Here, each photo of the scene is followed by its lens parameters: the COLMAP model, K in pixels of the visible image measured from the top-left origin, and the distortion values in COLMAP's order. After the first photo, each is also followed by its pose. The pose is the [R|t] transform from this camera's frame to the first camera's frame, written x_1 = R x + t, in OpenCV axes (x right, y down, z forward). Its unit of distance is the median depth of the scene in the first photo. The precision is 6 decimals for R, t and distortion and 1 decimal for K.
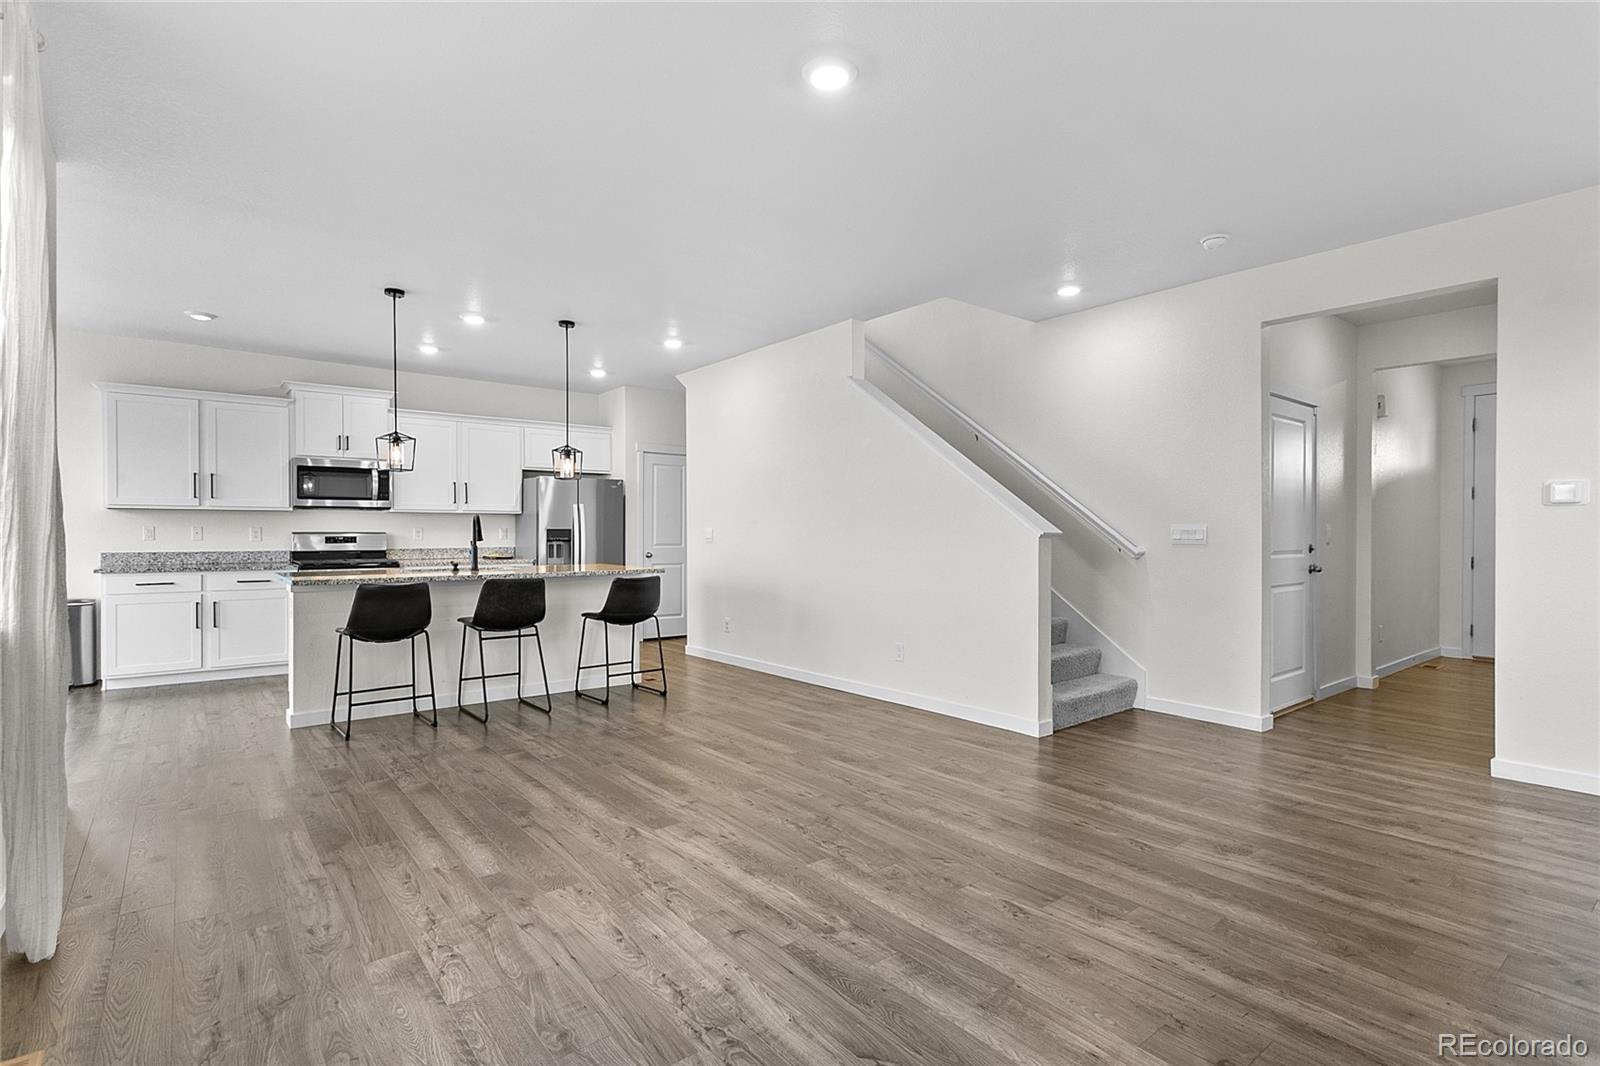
lens RADIAL K [[768.2, 0, 797.7], [0, 768.2, 538.5], [0, 0, 1]] dist [-0.001790, 0.000307]
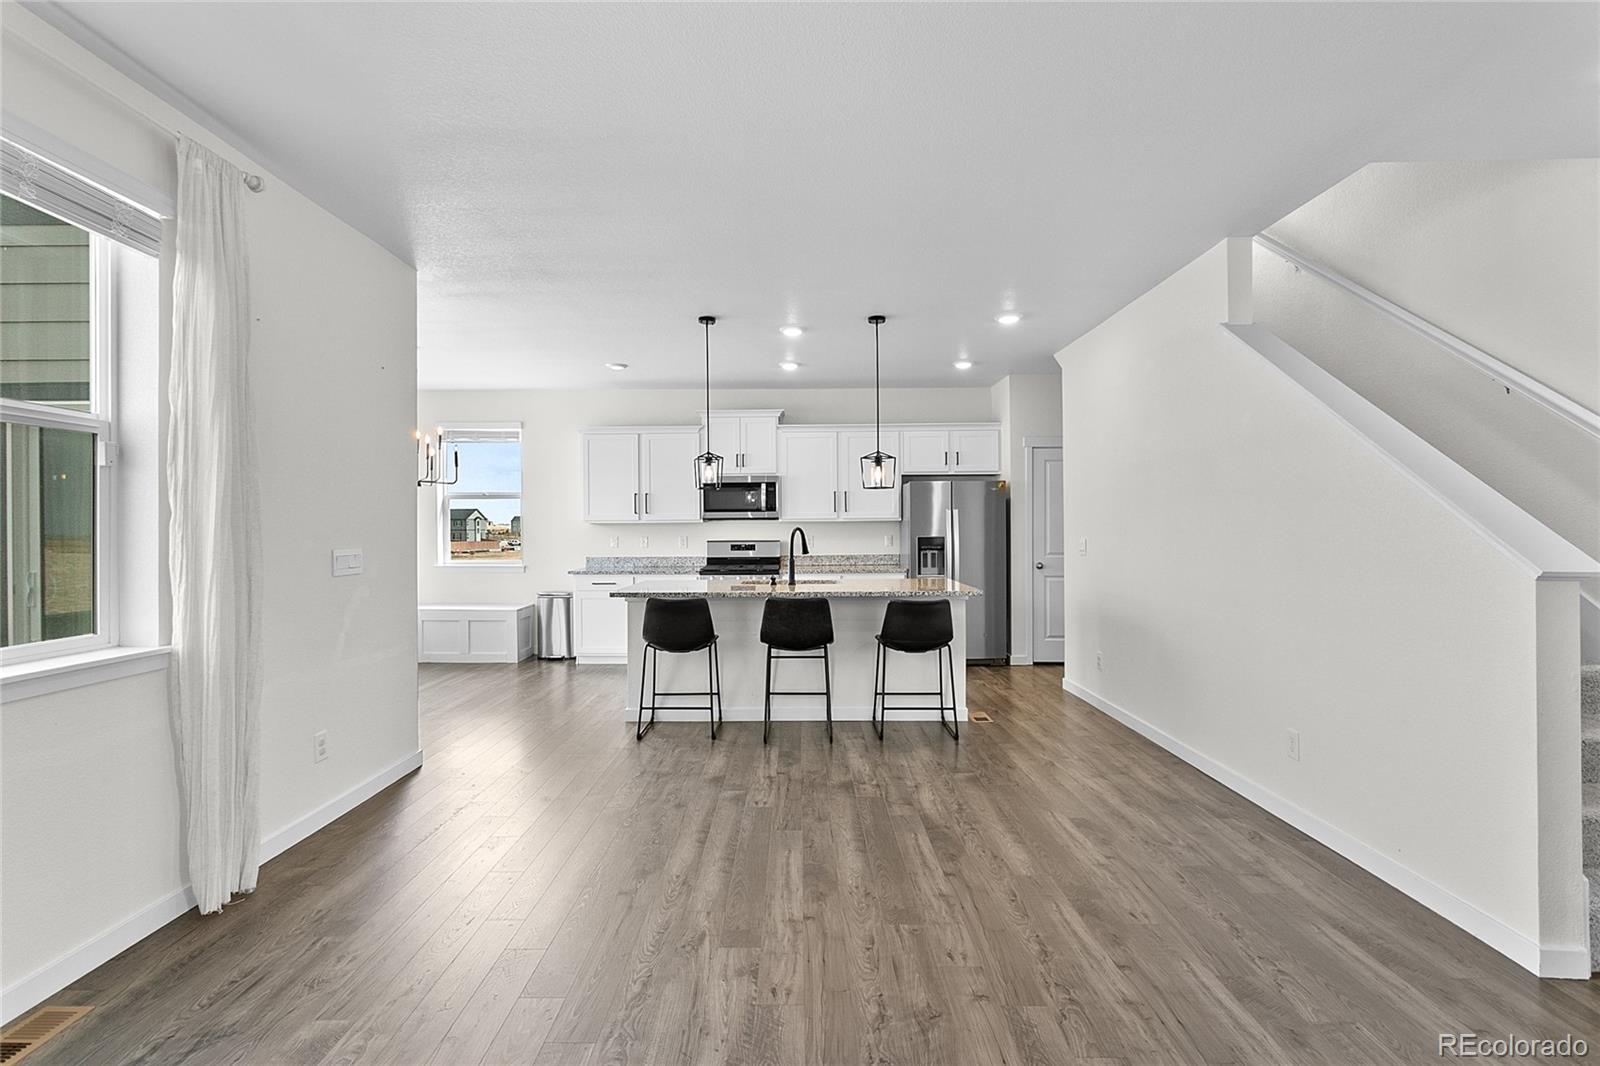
lens RADIAL K [[762.2, 0, 789.8], [0, 762.2, 527.2], [0, 0, 1]] dist [0.001236, 0.001912]
pose [[0.773111, -0.005259, -0.634249, 0.203145], [0.001973, 0.999981, -0.005887, -0.026752], [0.634267, 0.003300, 0.773107, 0.239555]]
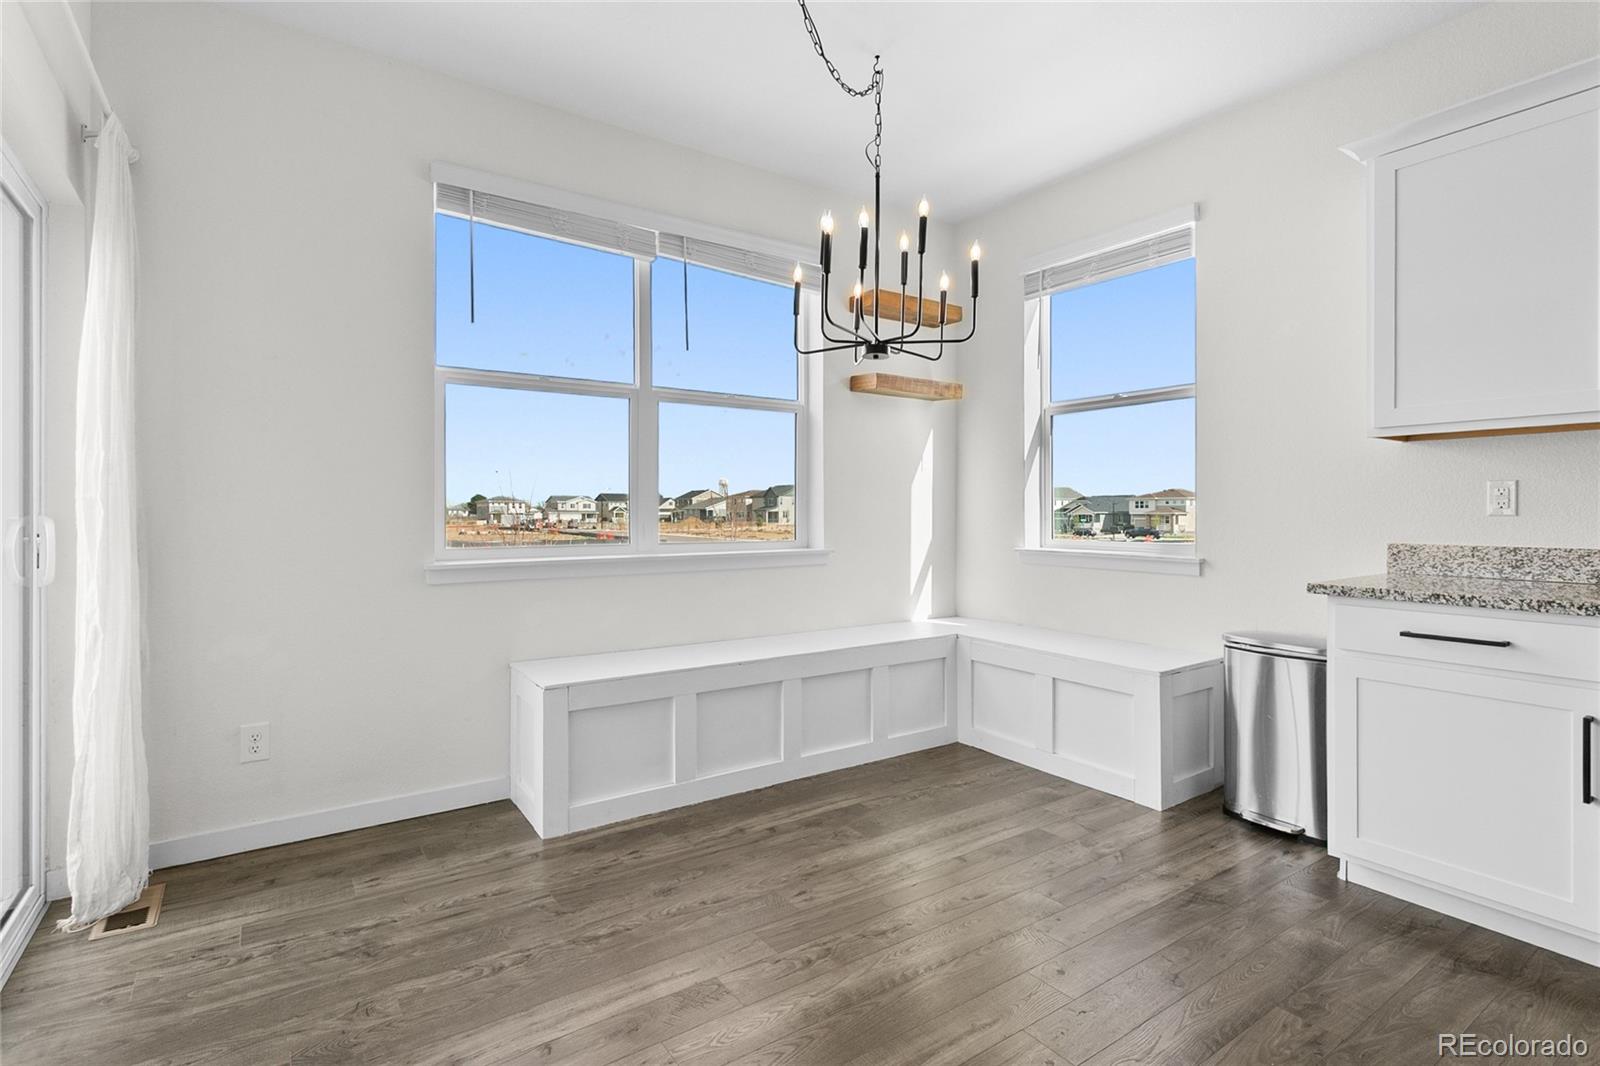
lens RADIAL K [[769.4, 0, 782.7], [0, 769.4, 518.0], [0, 0, 1]] dist [-0.002035, 0.000222]
pose [[-0.078897, 0.004248, -0.996874, -0.488380], [-0.009490, 0.999942, 0.005012, 0.005308], [0.996838, 0.009856, -0.078852, 0.761864]]
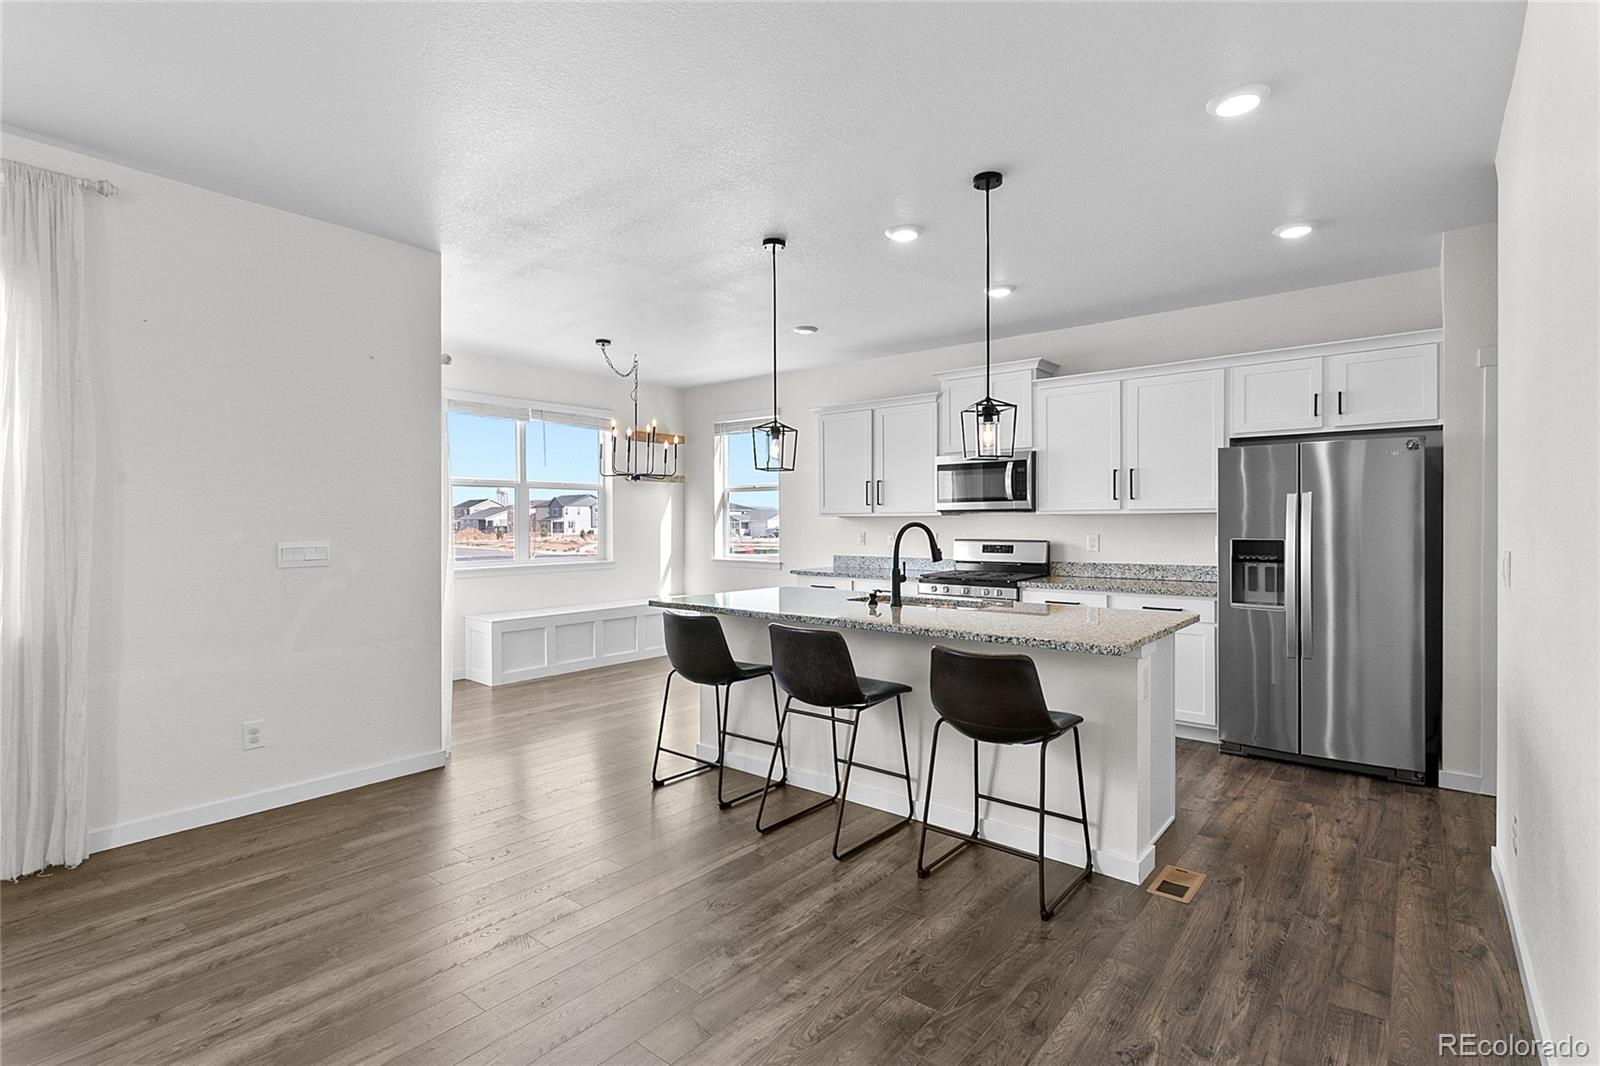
lens RADIAL K [[762.2, 0, 789.8], [0, 762.2, 527.2], [0, 0, 1]] dist [0.001236, 0.001912]
pose [[0.203849, 0.004591, -0.978992, 0.221833], [-0.006456, 0.999974, 0.003345, -0.029689], [0.978981, 0.005639, 0.203873, 0.775826]]
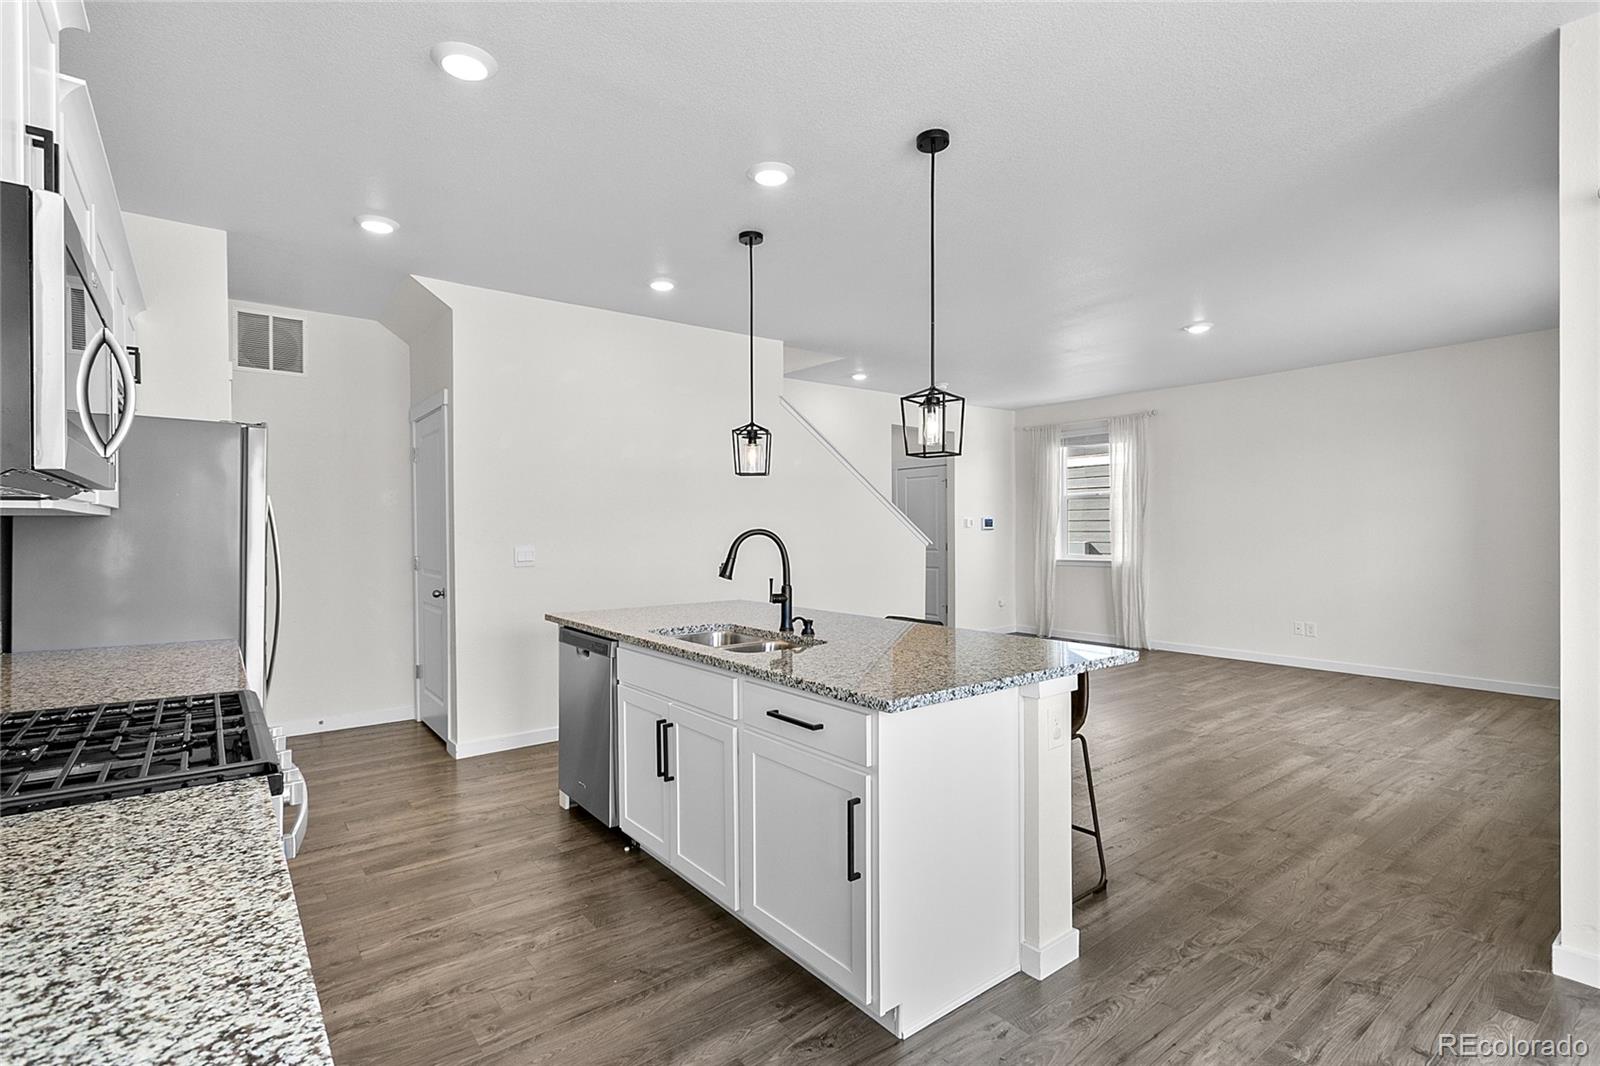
lens RADIAL K [[762.2, 0, 789.8], [0, 762.2, 527.2], [0, 0, 1]] dist [0.001236, 0.001912]
pose [[0.020996, -0.000980, 0.999779, -0.986760], [0.012547, 0.999921, 0.000716, -0.034207], [-0.999701, 0.012529, 0.021007, 0.992476]]
